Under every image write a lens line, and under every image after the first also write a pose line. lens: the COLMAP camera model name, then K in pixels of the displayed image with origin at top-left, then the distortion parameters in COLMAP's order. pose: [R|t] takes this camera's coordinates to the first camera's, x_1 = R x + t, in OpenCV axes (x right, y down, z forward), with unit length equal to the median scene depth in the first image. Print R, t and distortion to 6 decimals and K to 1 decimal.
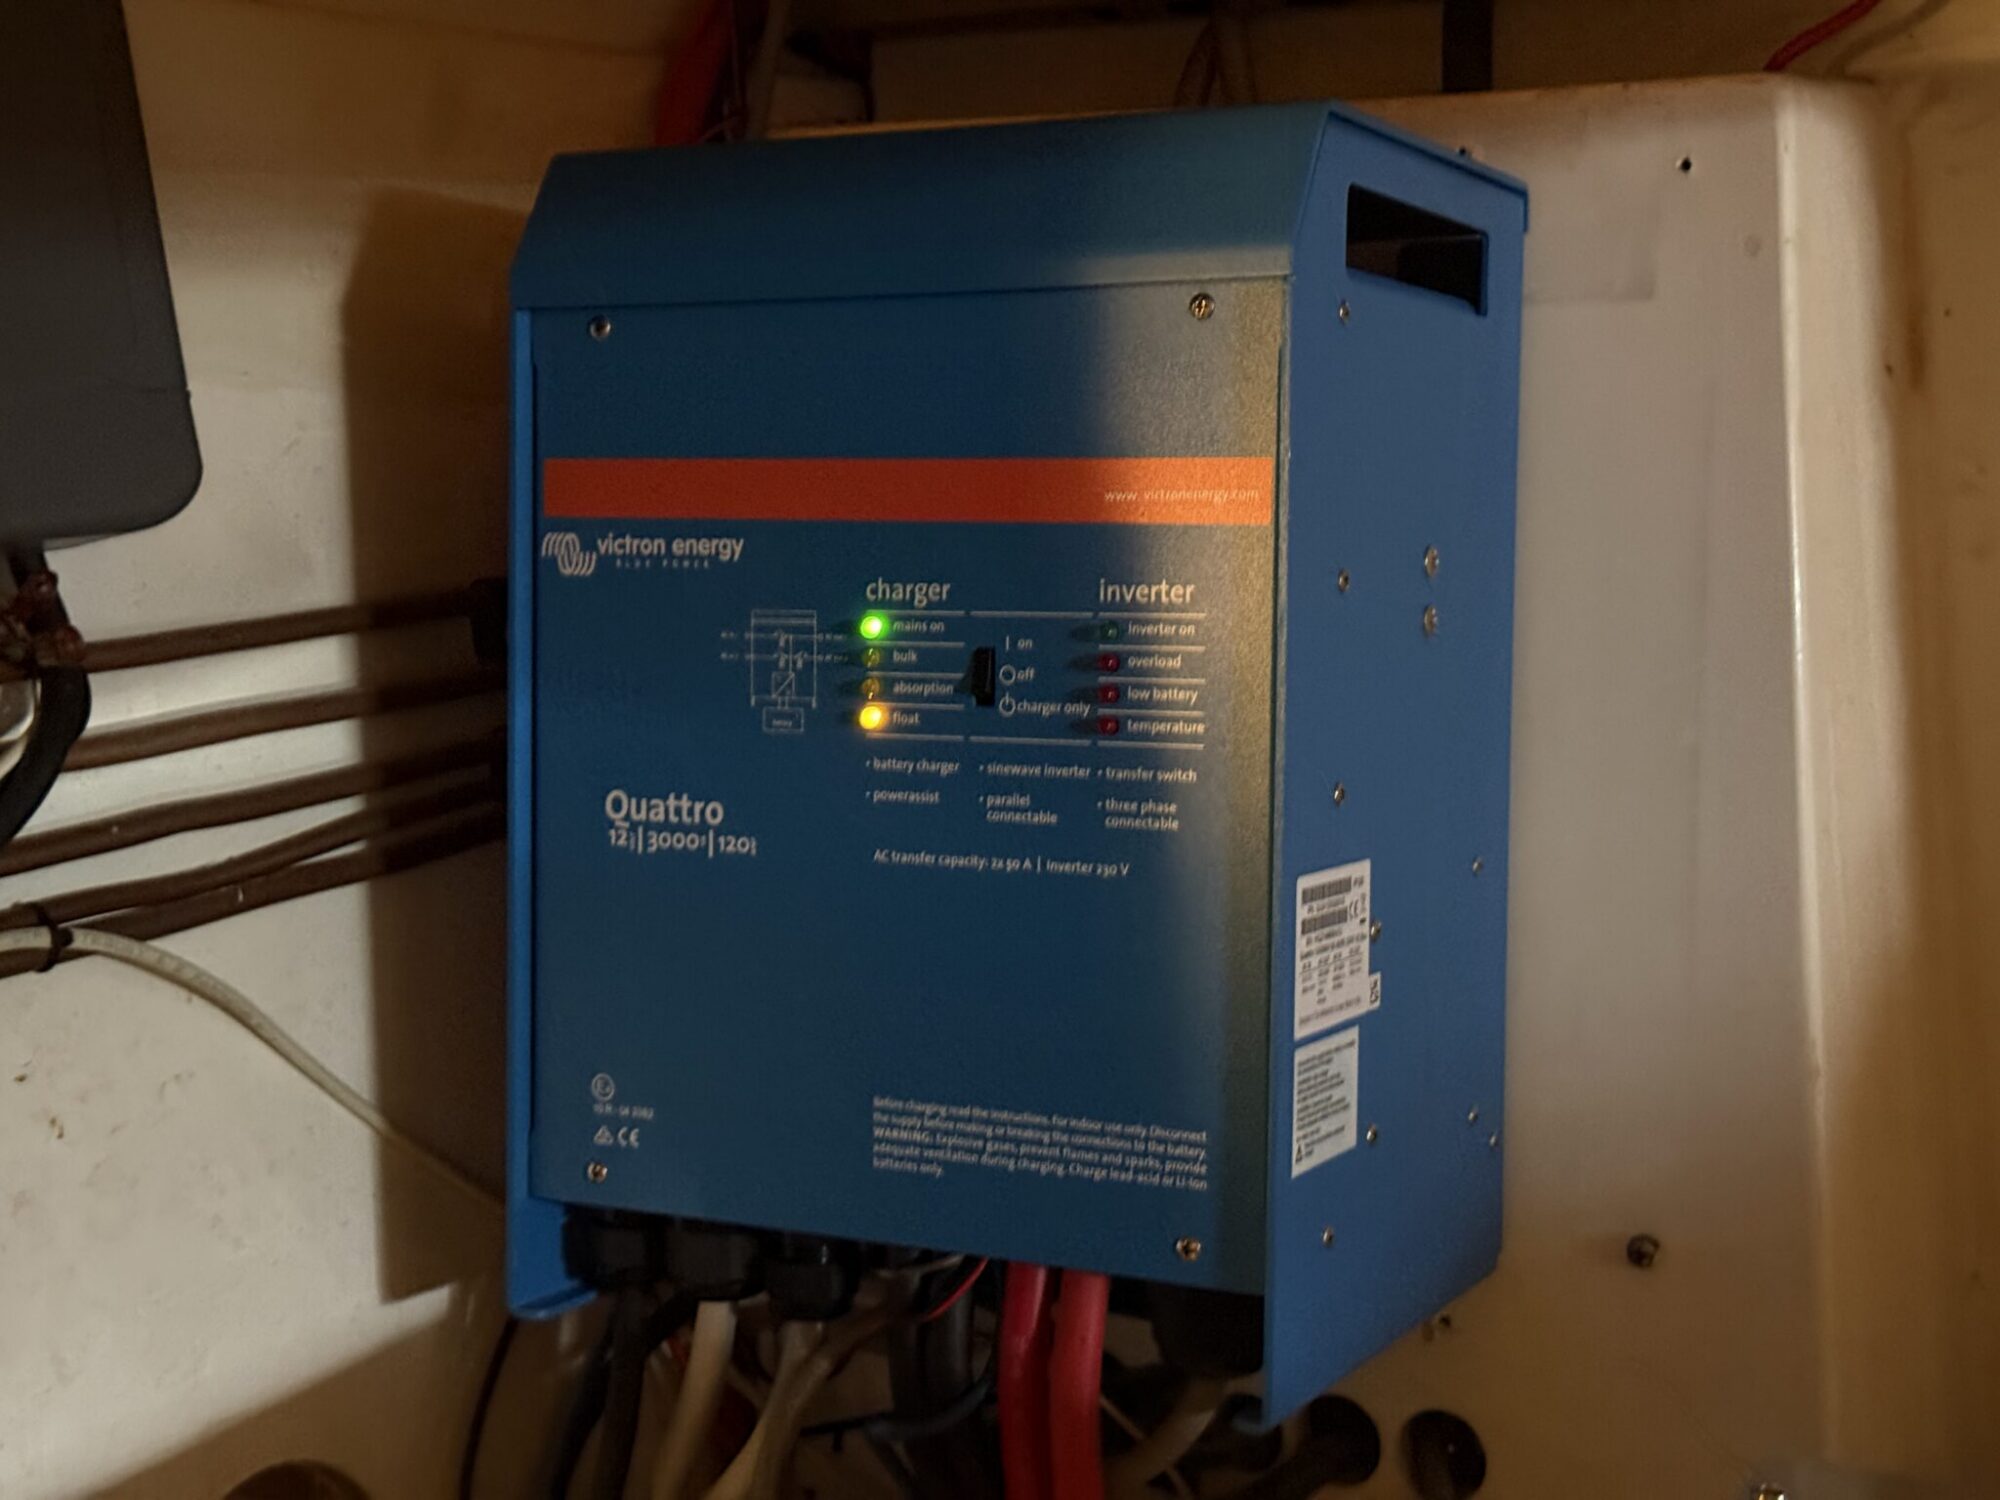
lens RADIAL K [[2878.8, 0, 1000.0], [0, 2878.8, 750.0], [0, 0, 1]] dist [0.196727, -0.097135]
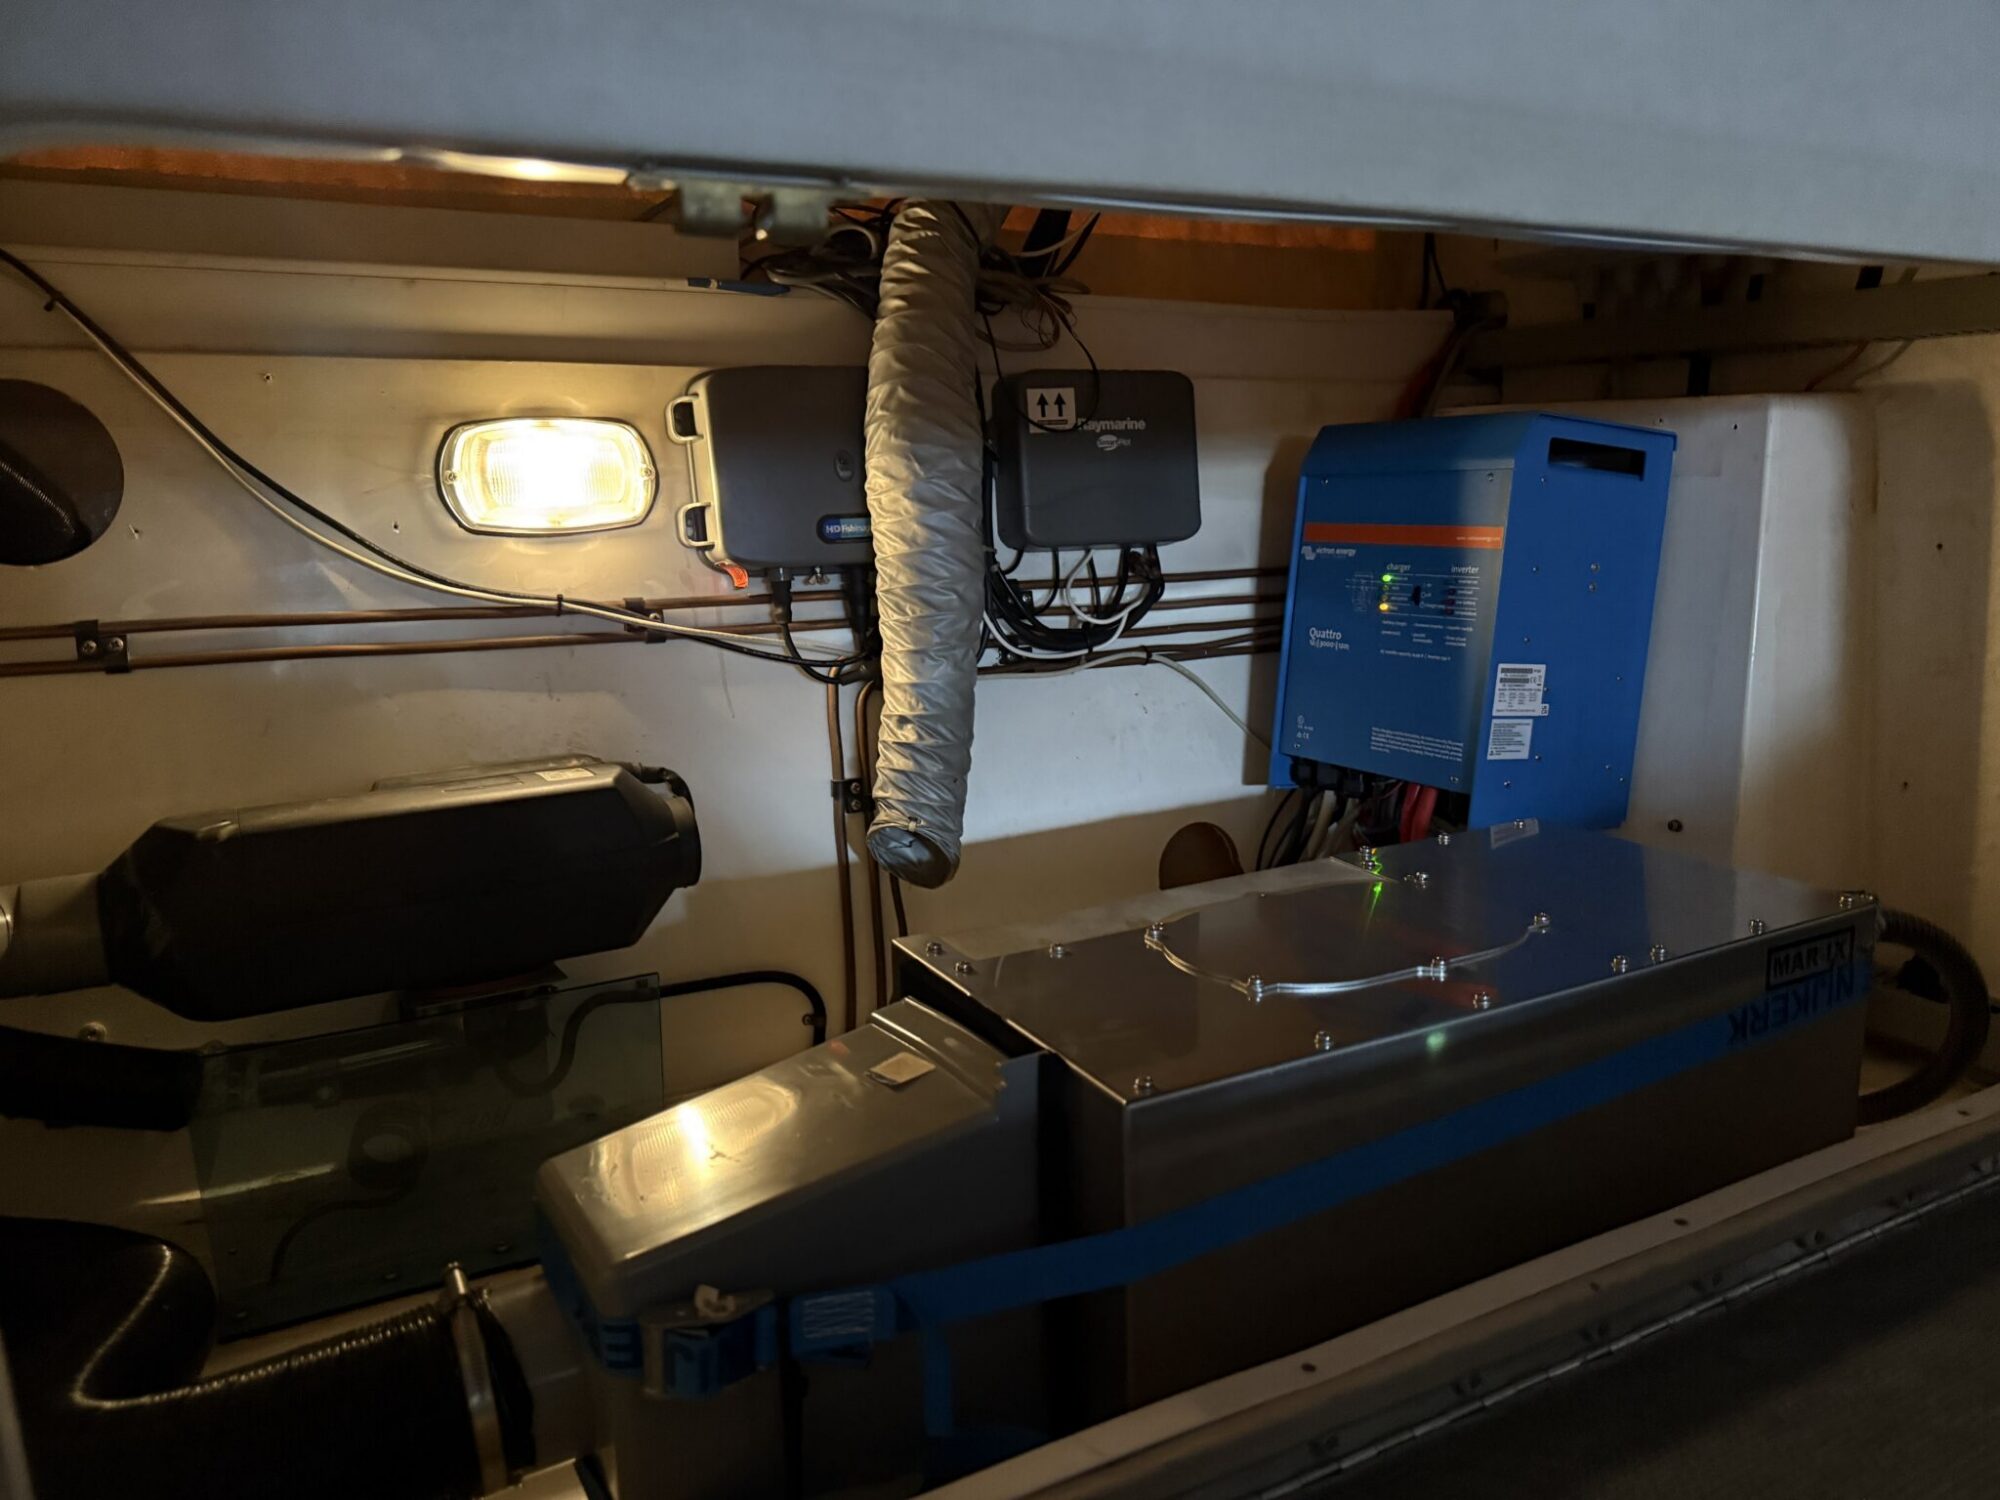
lens RADIAL K [[1533.9, 0, 1000.0], [0, 1533.9, 750.0], [0, 0, 1]] dist [-0.004346, -0.001155]
pose [[0.836688, 0.103481, -0.537814, 0.518675], [-0.083089, 0.994605, 0.062110, 0.074398], [0.541340, -0.007280, 0.840772, -0.631320]]
